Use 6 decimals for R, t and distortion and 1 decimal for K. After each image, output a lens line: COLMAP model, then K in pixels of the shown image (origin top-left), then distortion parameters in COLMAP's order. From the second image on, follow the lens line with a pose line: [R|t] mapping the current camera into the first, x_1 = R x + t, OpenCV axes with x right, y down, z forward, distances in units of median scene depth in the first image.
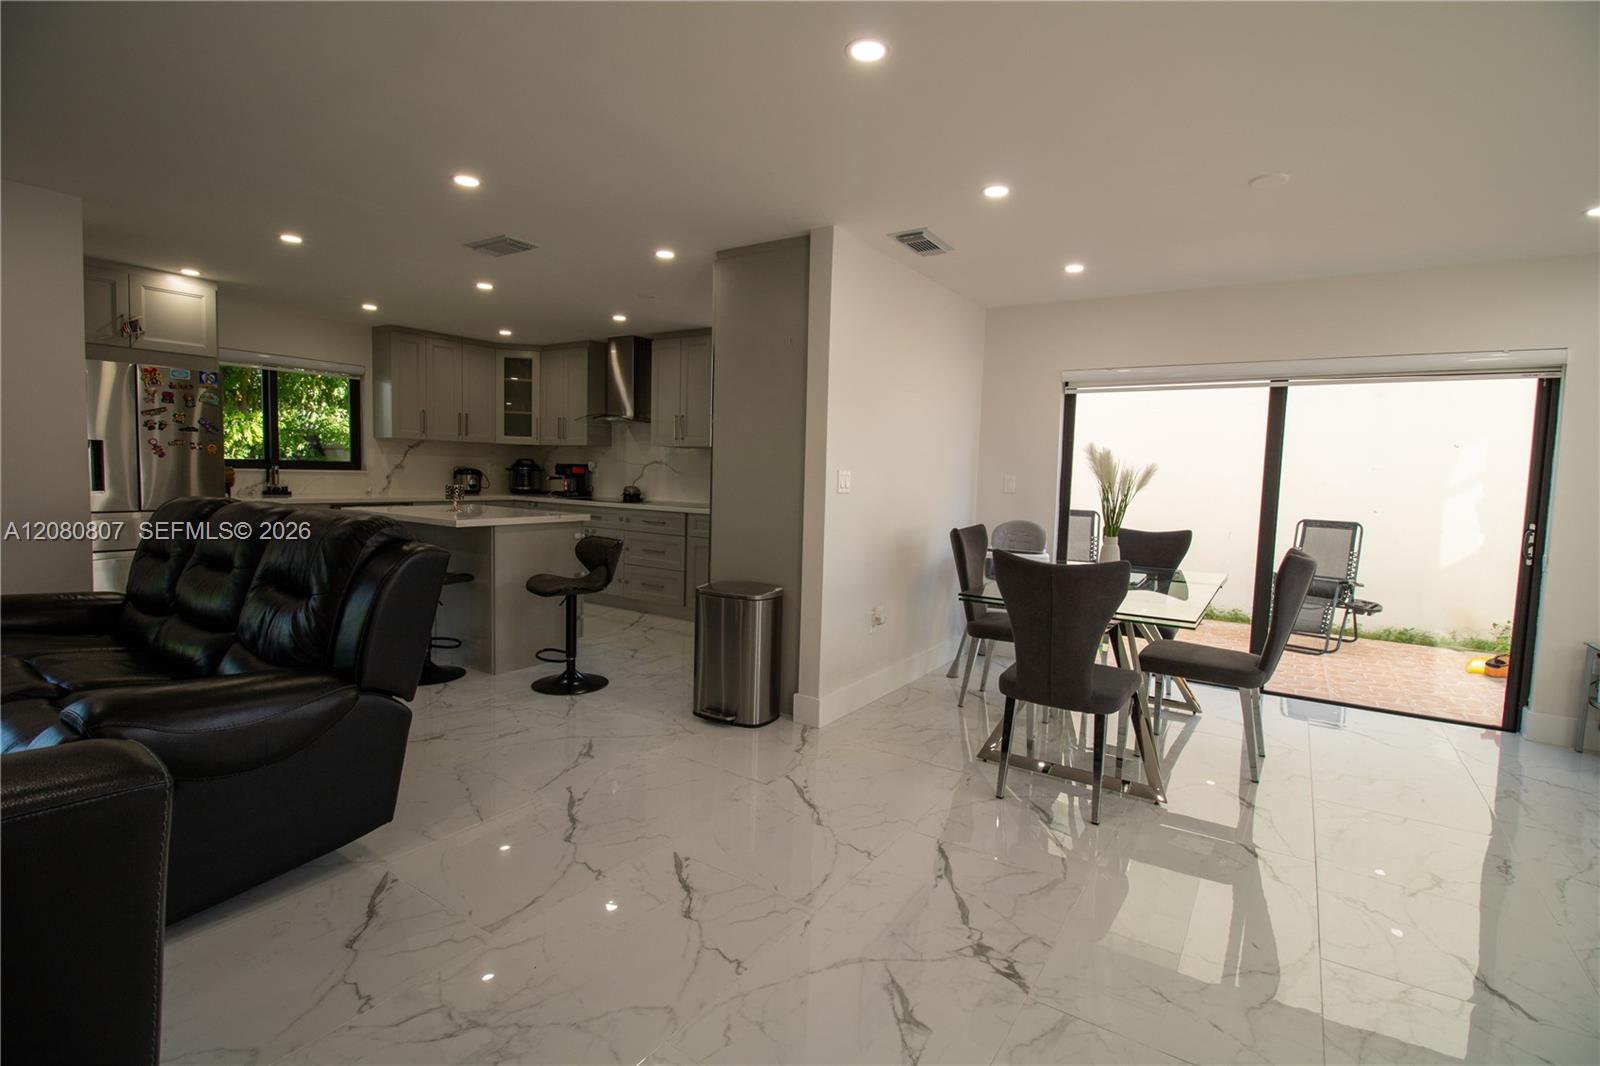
lens RADIAL K [[741.1, 0, 812.6], [0, 741.1, 526.4], [0, 0, 1]] dist [0.000838, -0.012921]
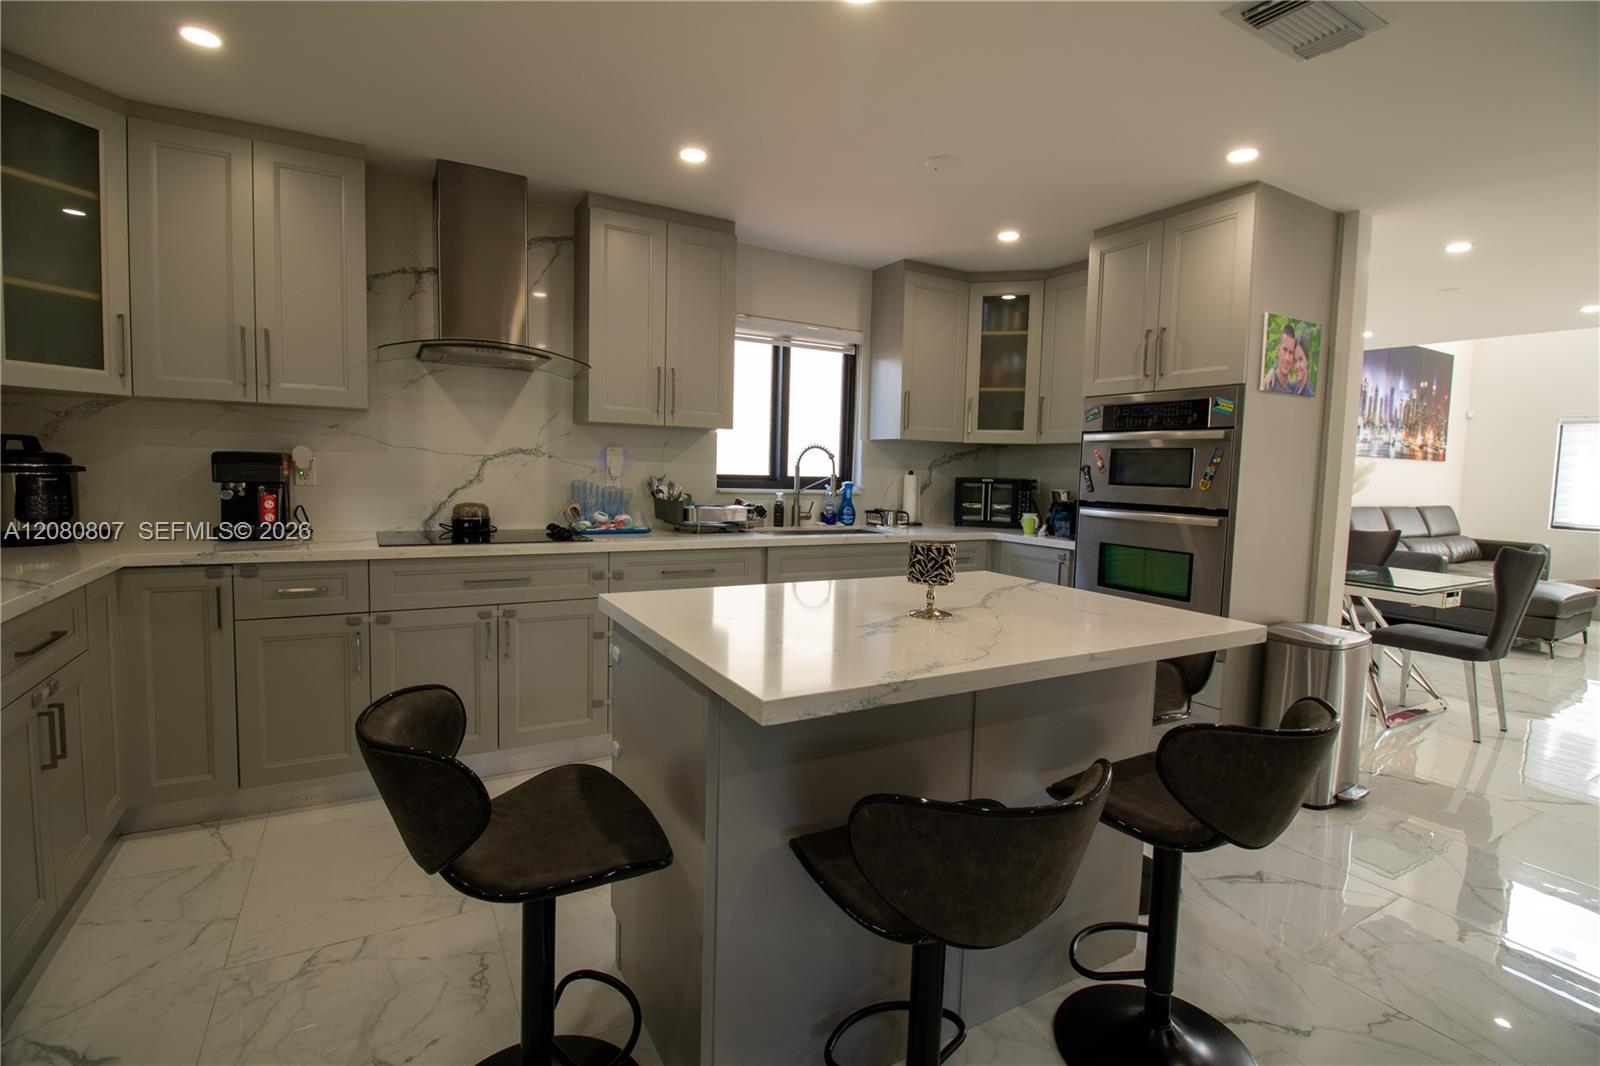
lens RADIAL K [[741.1, 0, 803.6], [0, 741.1, 523.5], [0, 0, 1]] dist [0.000838, -0.012921]
pose [[0.450438, -0.082500, 0.888988, -0.875258], [0.051390, 0.996466, 0.066436, -0.096278], [-0.891328, 0.015760, 0.453086, 0.949222]]
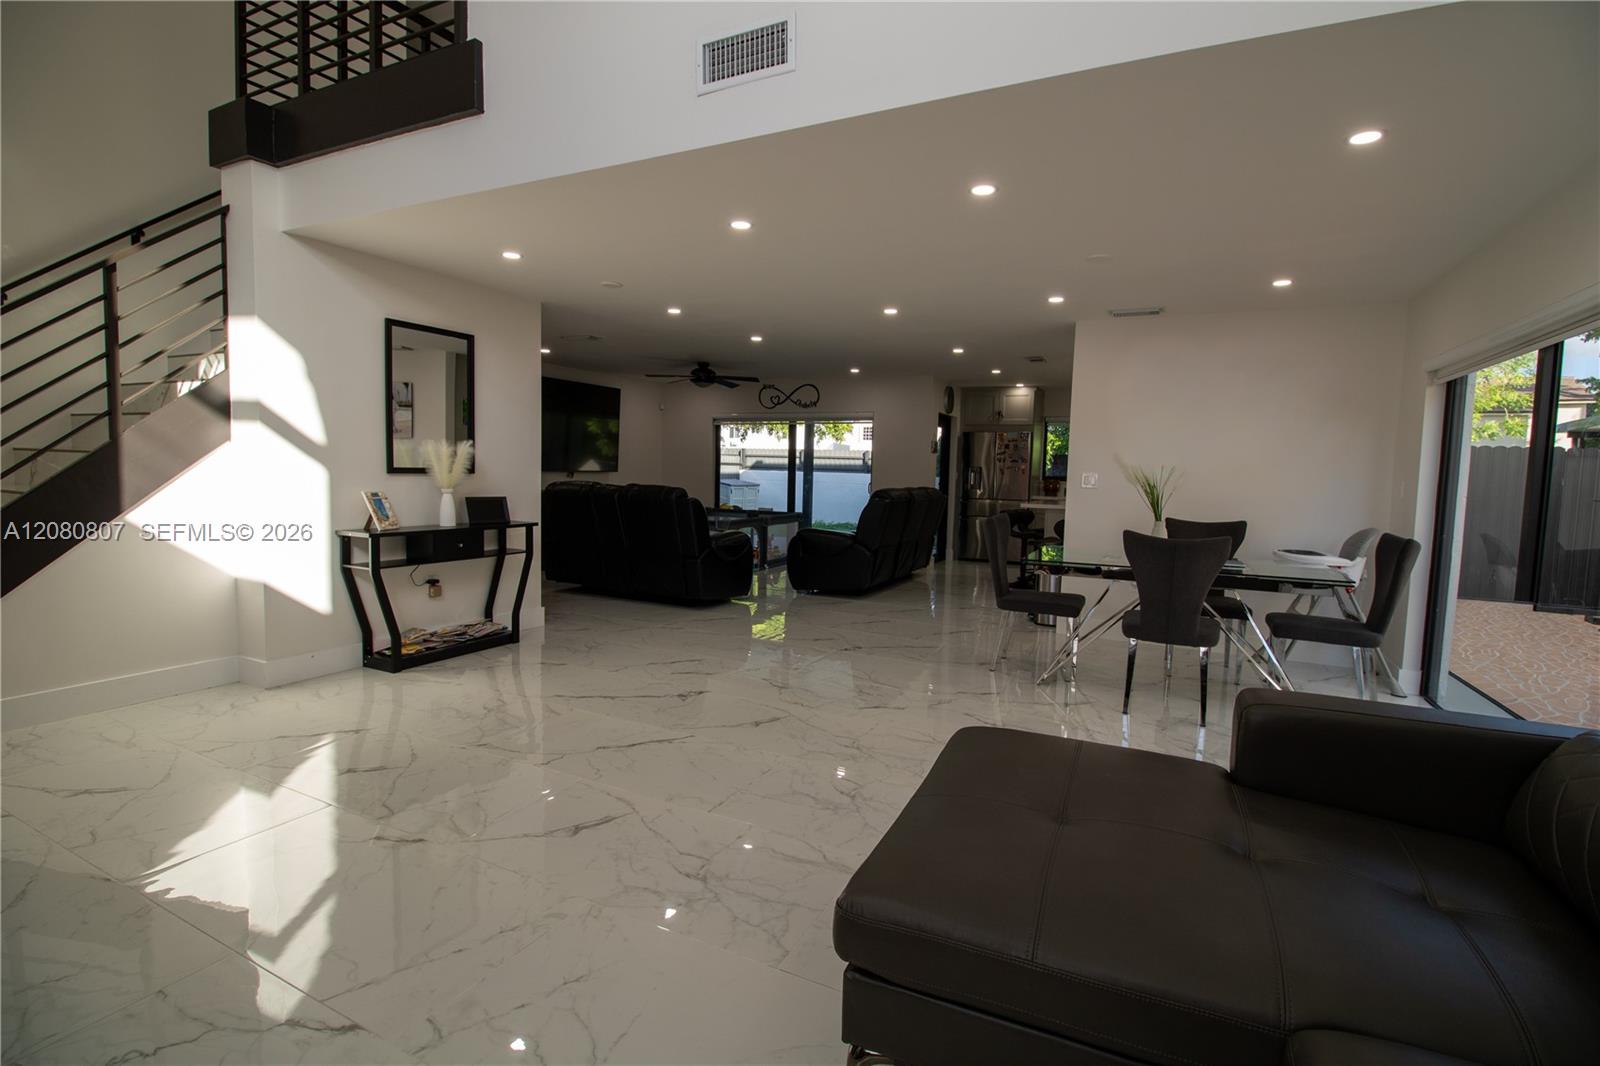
lens RADIAL K [[741.1, 0, 809.0], [0, 741.1, 524.7], [0, 0, 1]] dist [0.000838, -0.012921]
pose [[0.116163, 0.049200, -0.992011, 1.233684], [-0.095020, 0.994742, 0.038209, 0.022191], [0.988675, 0.089823, 0.120227, 0.207792]]
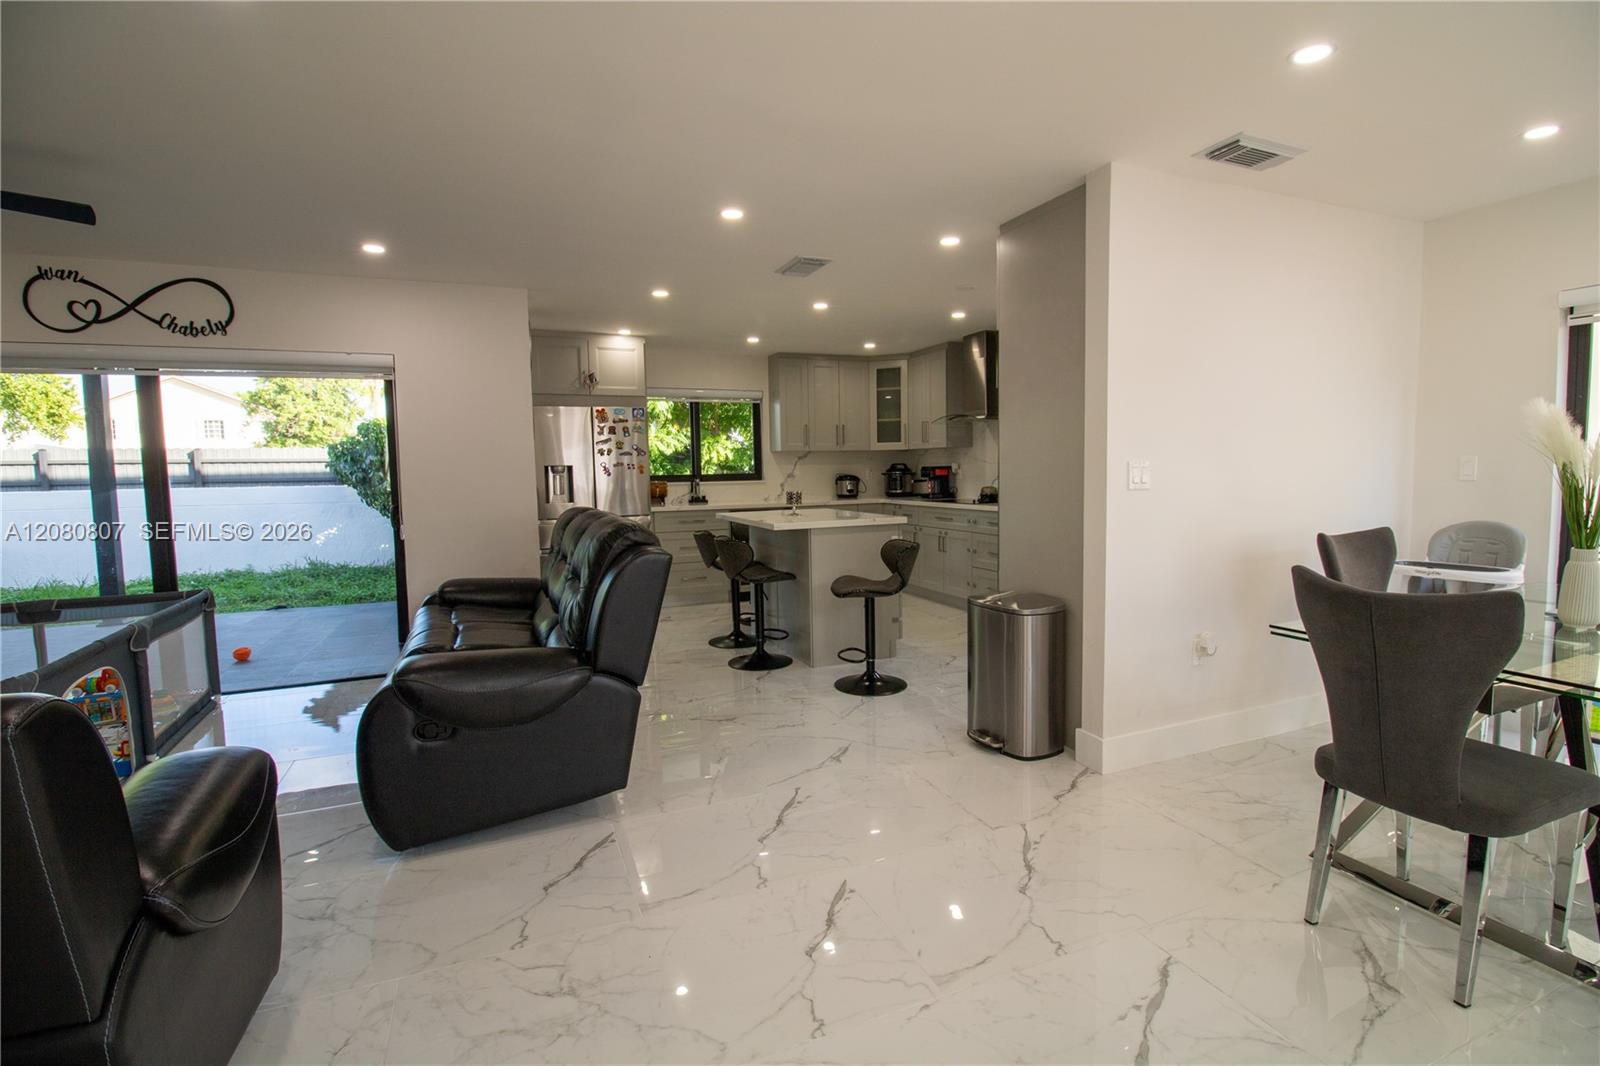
lens RADIAL K [[741.1, 0, 813.0], [0, 741.1, 527.5], [0, 0, 1]] dist [0.000838, -0.012921]
pose [[0.829698, 0.000091, -0.558212, 0.163564], [0.001095, 0.999998, 0.001791, -0.004372], [0.558211, -0.002097, 0.829697, 0.108238]]
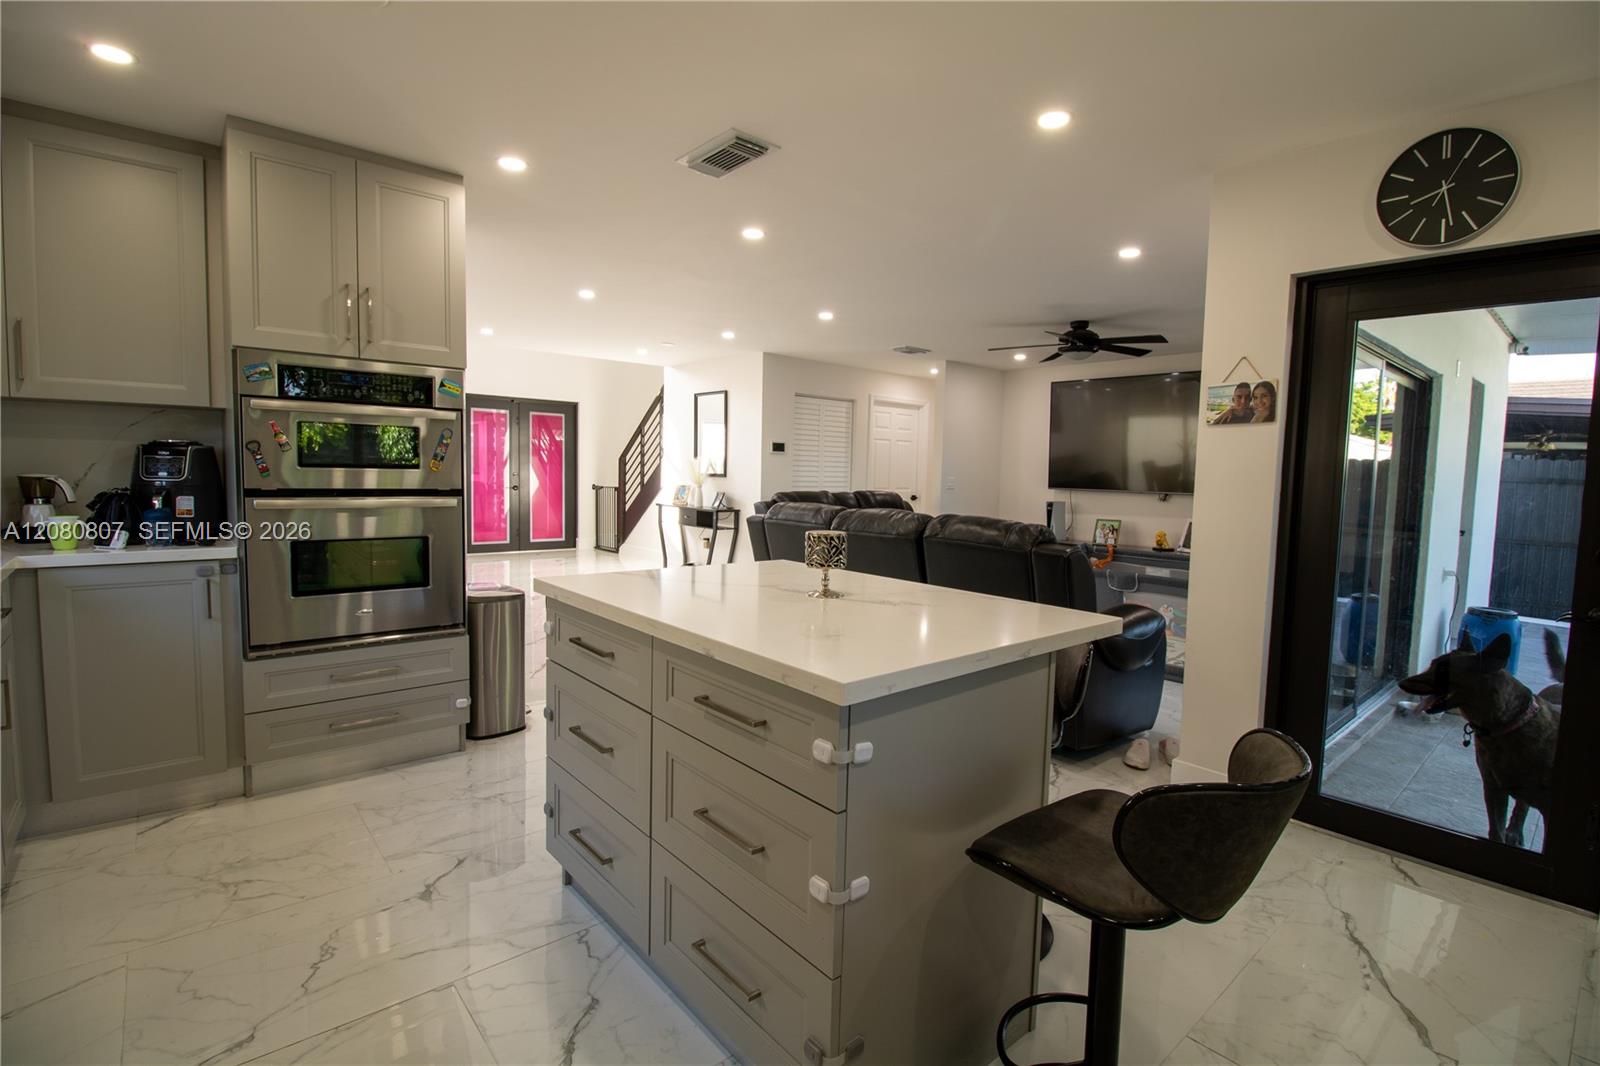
lens RADIAL K [[741.1, 0, 816.0], [0, 741.1, 528.3], [0, 0, 1]] dist [0.000838, -0.012921]
pose [[-0.959529, -0.079236, 0.270233, -0.627564], [-0.038853, 0.987672, 0.151639, -0.126034], [-0.278917, 0.135002, -0.950779, 1.467568]]
